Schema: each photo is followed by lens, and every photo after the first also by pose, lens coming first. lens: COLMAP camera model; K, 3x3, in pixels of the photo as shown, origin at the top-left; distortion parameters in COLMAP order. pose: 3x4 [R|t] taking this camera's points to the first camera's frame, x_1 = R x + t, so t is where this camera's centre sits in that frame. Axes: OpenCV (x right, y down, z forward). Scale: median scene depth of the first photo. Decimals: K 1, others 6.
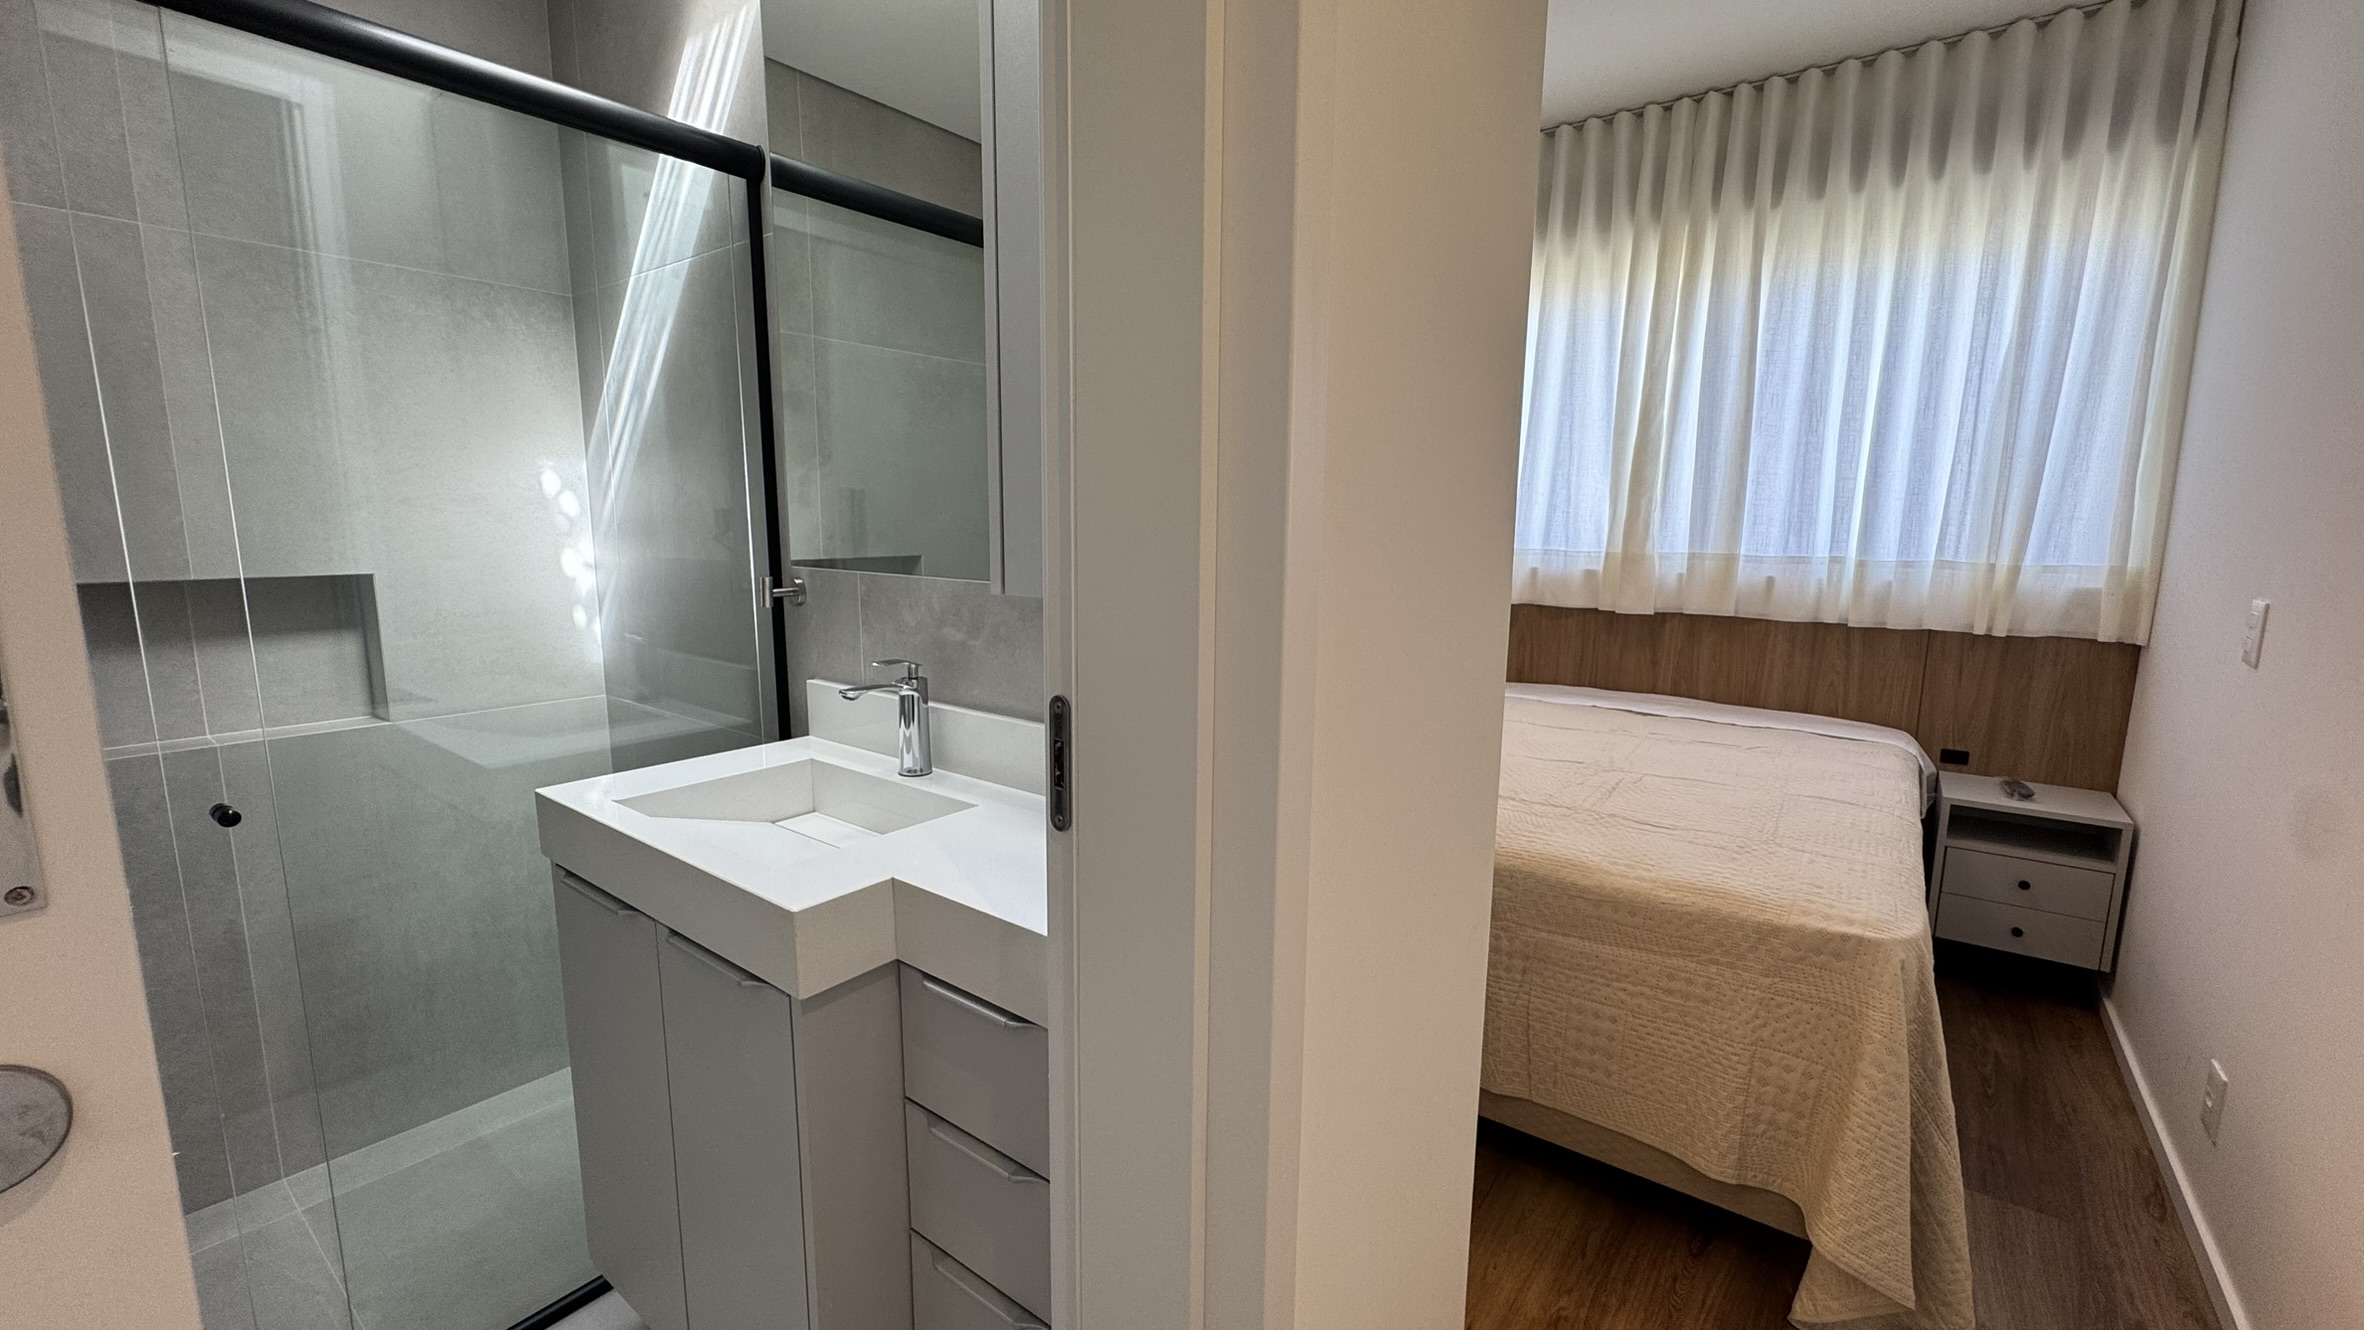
lens RADIAL K [[944.1, 0, 1184.1], [0, 944.1, 666.9], [0, 0, 1]] dist [-0.003418, 0.000574]
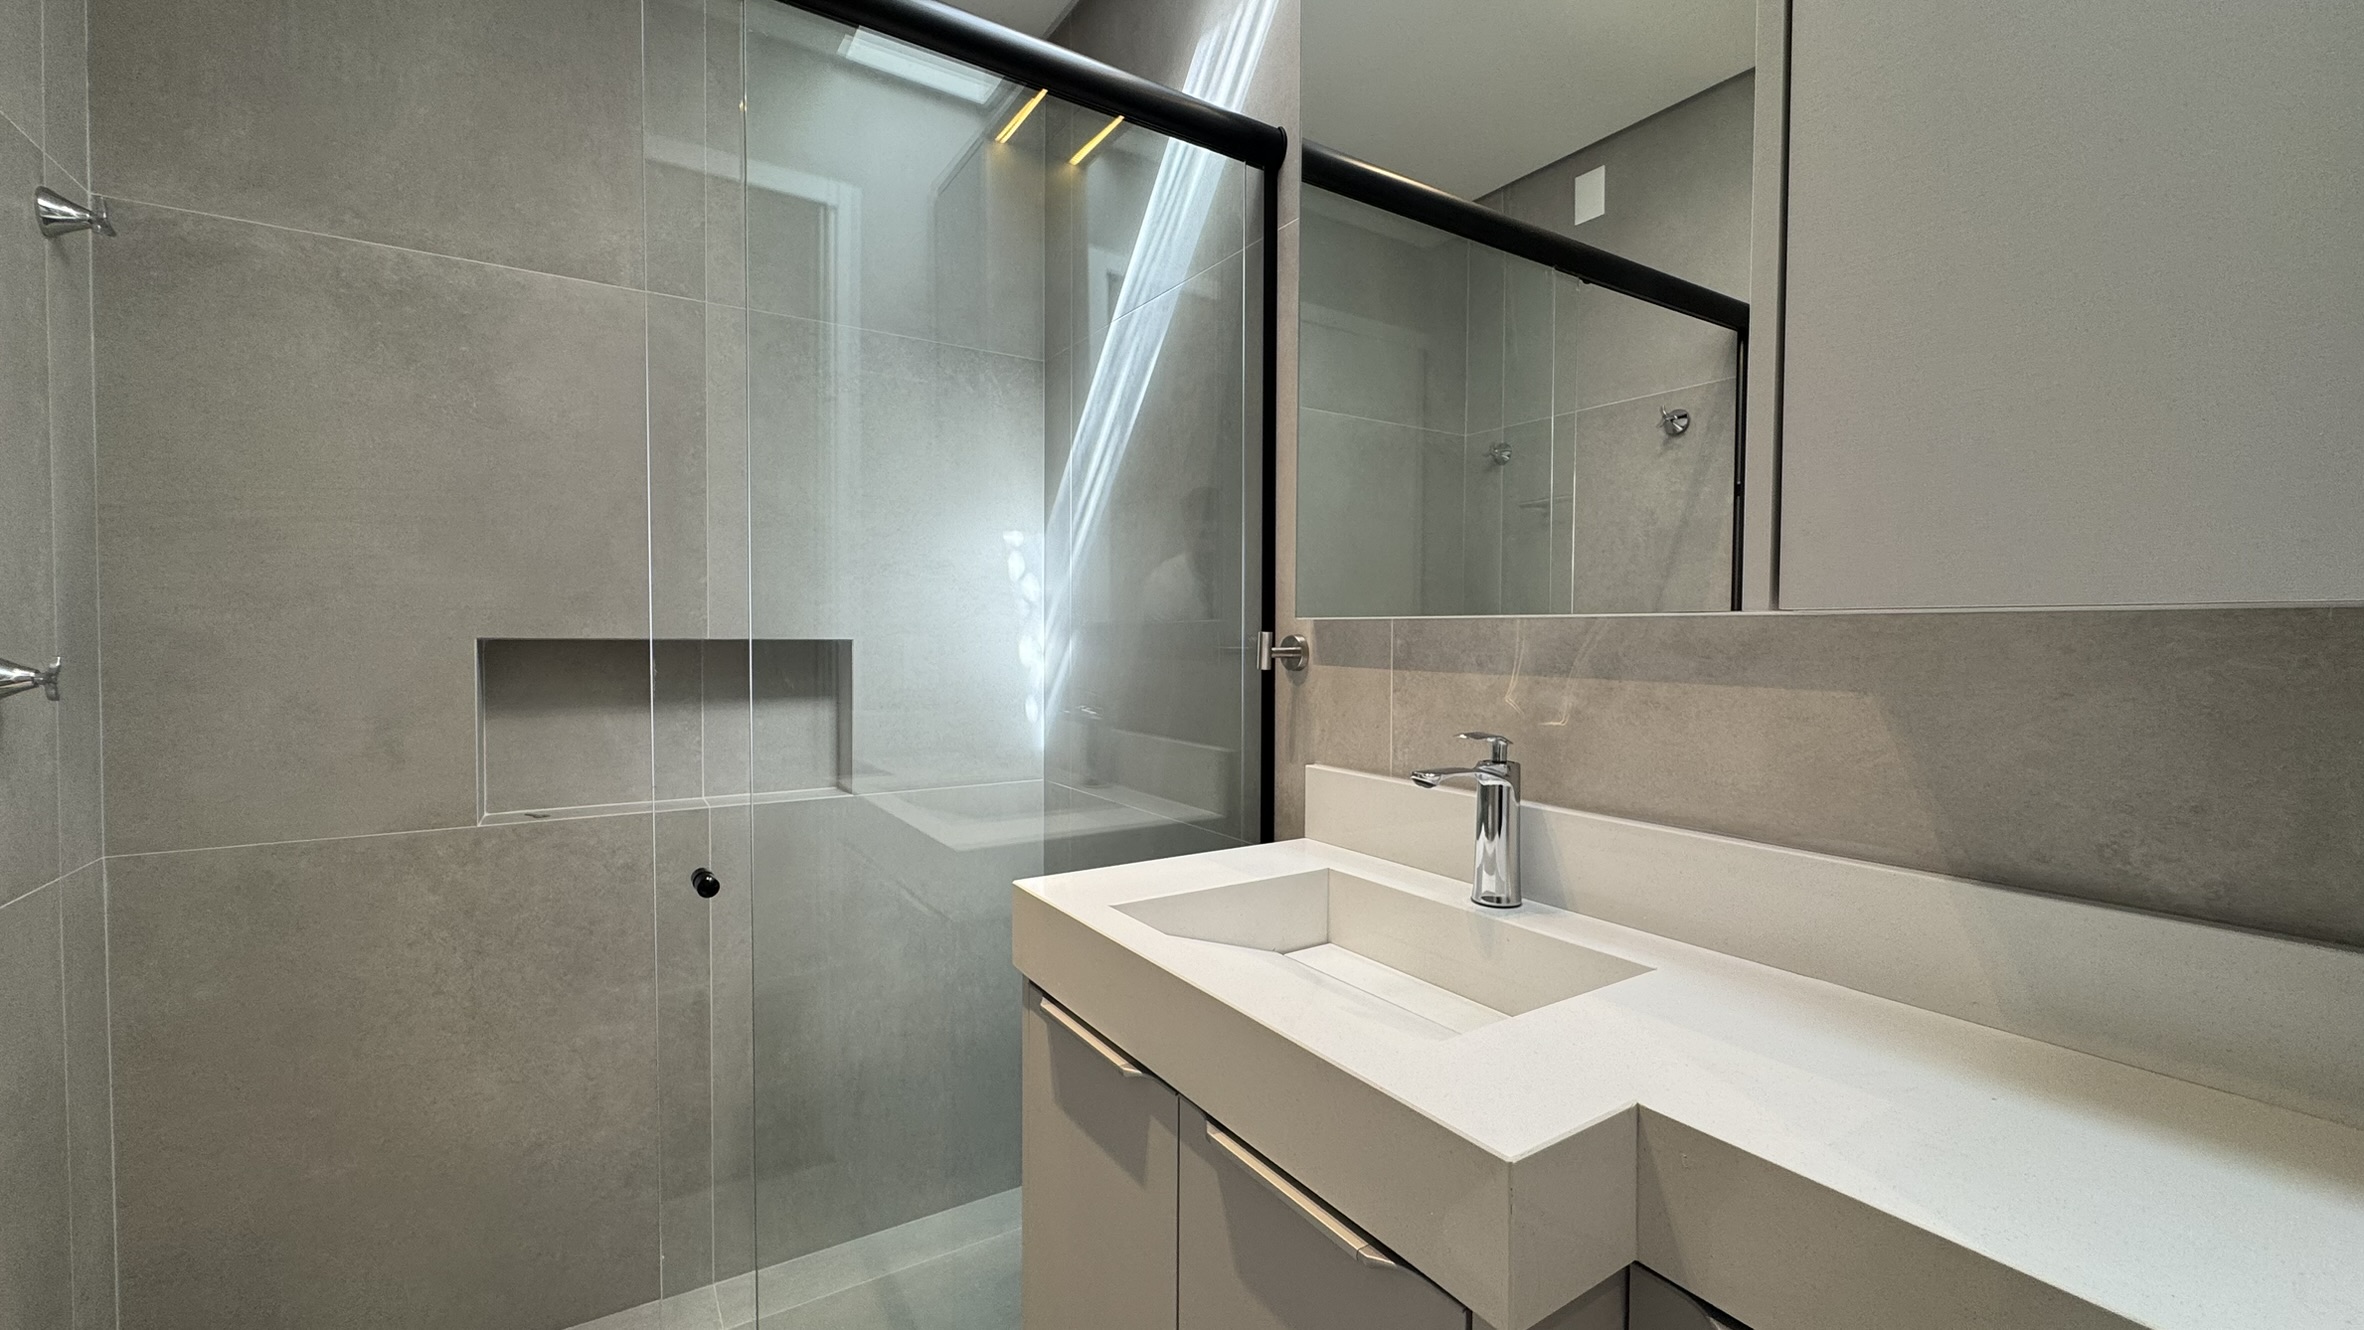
lens RADIAL K [[944.1, 0, 1177.4], [0, 944.1, 677.4], [0, 0, 1]] dist [-0.003418, 0.000574]
pose [[0.936361, 0.009947, -0.350897, -0.224789], [-0.052163, 0.992444, -0.111063, 0.033726], [0.347140, 0.122299, 0.929805, 0.237729]]
